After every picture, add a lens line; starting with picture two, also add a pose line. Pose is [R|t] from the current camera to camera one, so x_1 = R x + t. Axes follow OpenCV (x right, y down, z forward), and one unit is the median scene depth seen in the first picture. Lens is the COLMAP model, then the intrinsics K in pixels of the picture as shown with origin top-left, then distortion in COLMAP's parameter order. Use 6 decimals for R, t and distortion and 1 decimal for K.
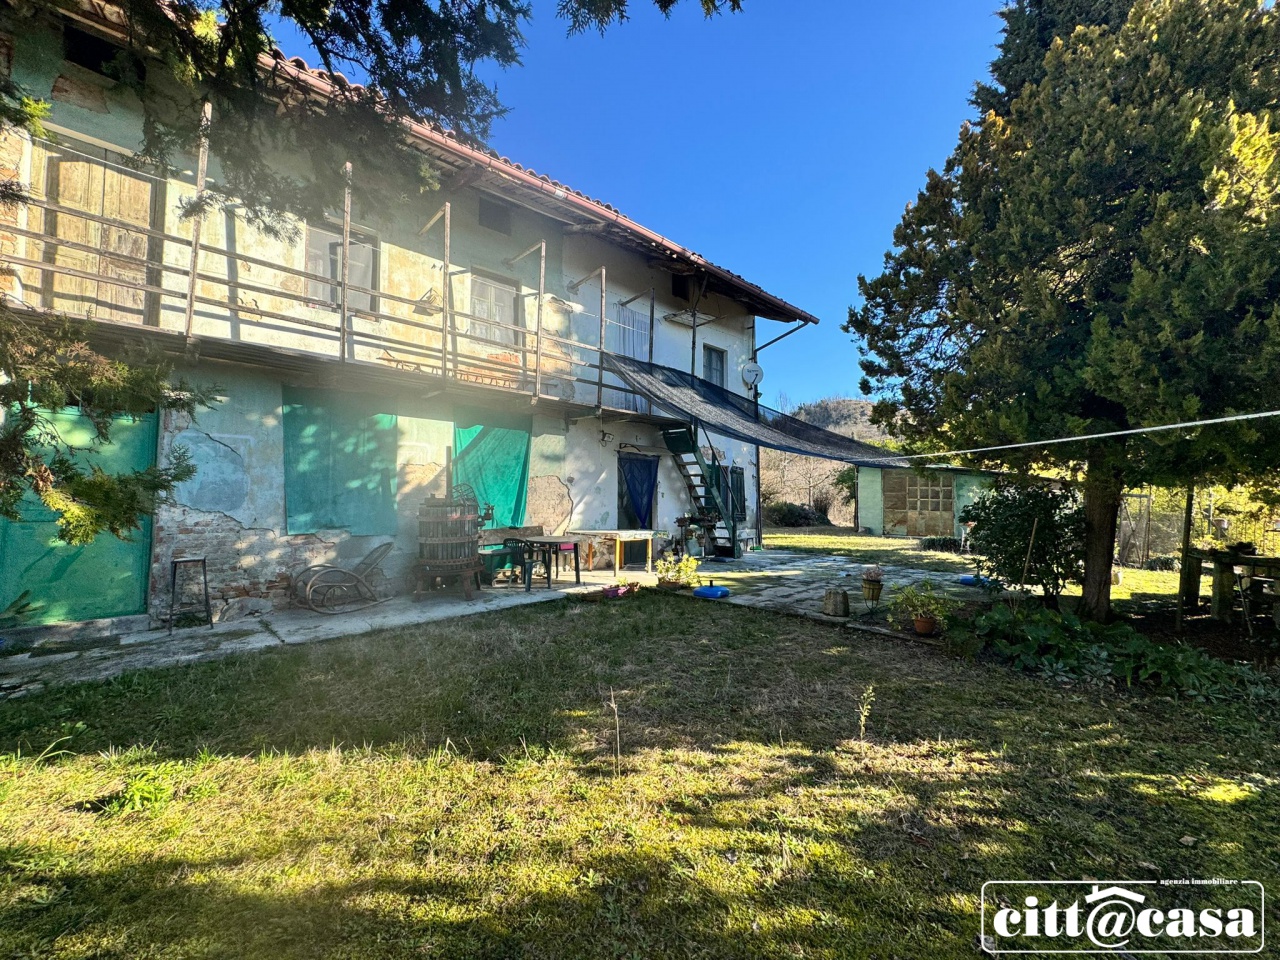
lens RADIAL K [[507.4, 0, 641.1], [0, 507.4, 480.5], [0, 0, 1]] dist [-0.003219, -0.000885]
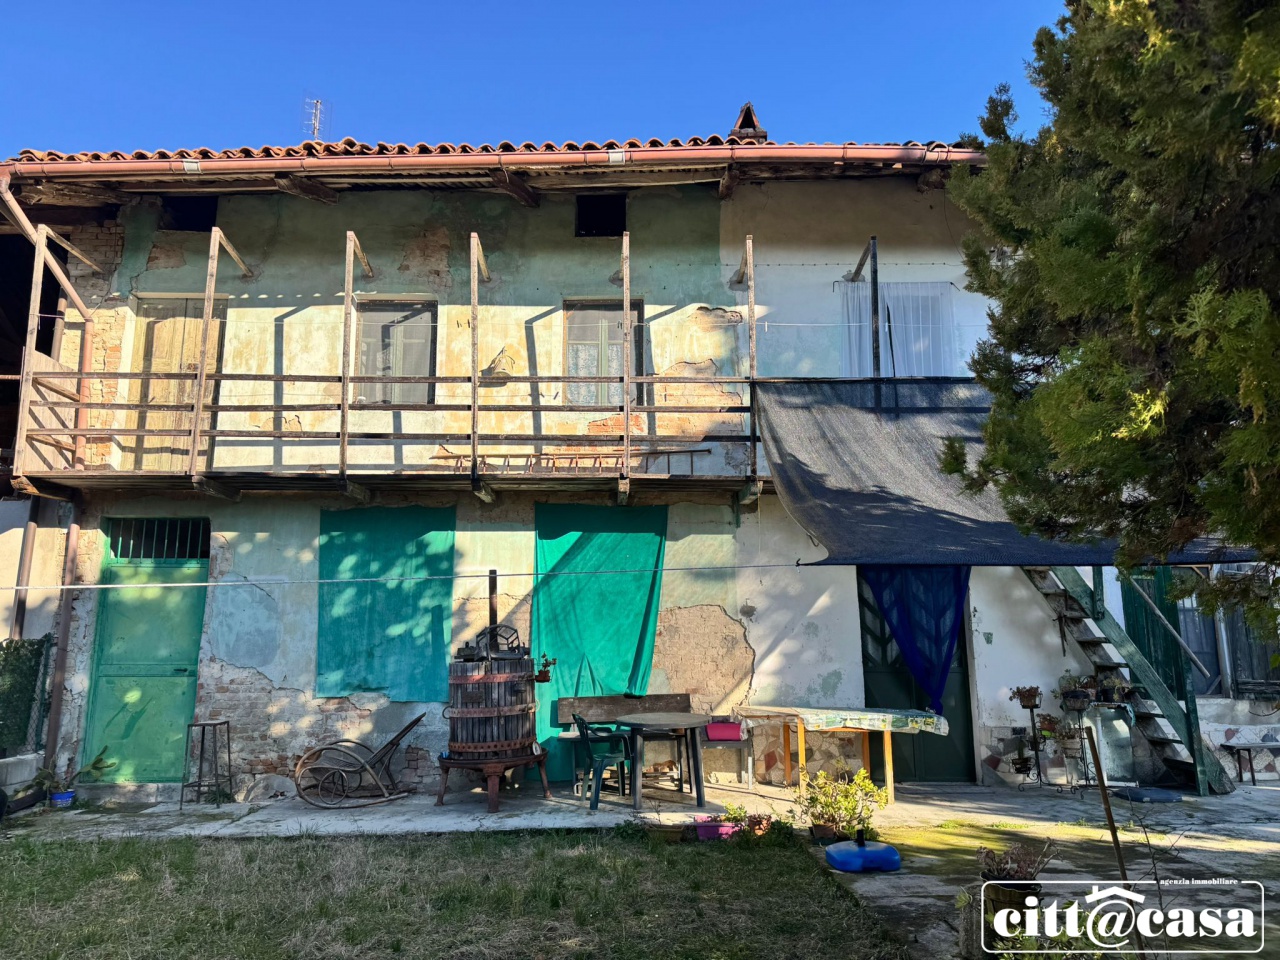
lens RADIAL K [[886.2, 0, 630.7], [0, 886.2, 486.2], [0, 0, 1]] dist [0.055133, -0.063010]
pose [[0.740004, -0.121423, -0.661552, 0.536922], [0.032390, 0.988862, -0.145268, -0.000618], [0.671822, 0.086071, 0.735695, 0.230322]]
